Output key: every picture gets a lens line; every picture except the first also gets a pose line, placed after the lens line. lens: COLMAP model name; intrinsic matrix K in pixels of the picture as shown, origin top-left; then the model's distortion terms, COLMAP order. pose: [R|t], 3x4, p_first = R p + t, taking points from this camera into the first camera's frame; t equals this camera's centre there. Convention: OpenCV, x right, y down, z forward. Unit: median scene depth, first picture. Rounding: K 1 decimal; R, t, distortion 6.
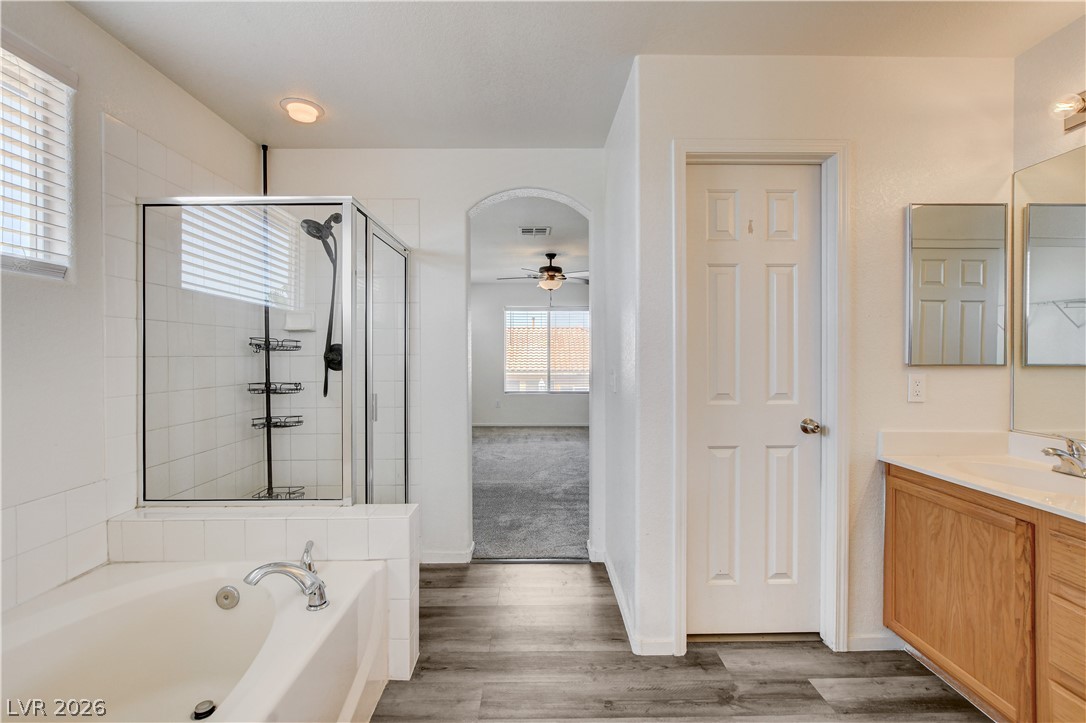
lens RADIAL K [[476.7, 0, 546.7], [0, 476.7, 355.2], [0, 0, 1]] dist [-0.000182, 0.000110]
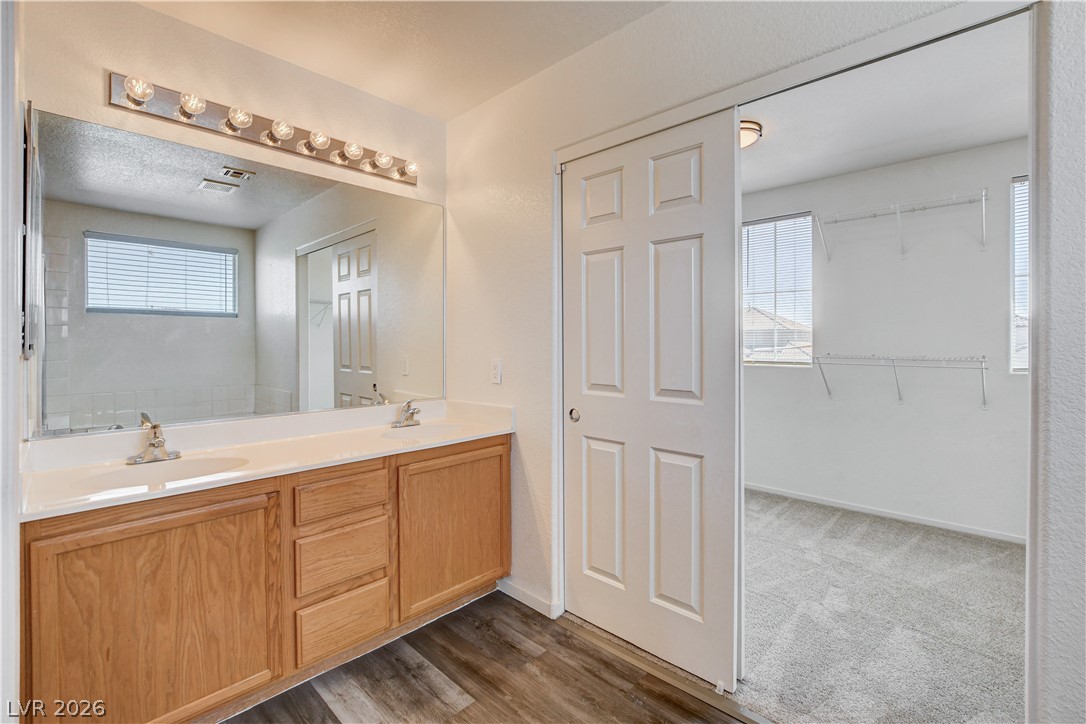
lens RADIAL K [[476.7, 0, 546.7], [0, 476.7, 355.7], [0, 0, 1]] dist [-0.000182, 0.000110]
pose [[-0.715789, -0.010057, 0.698244, -0.197529], [0.001779, 0.999867, 0.016225, 0.013144], [-0.698314, 0.012856, -0.715676, 1.203478]]
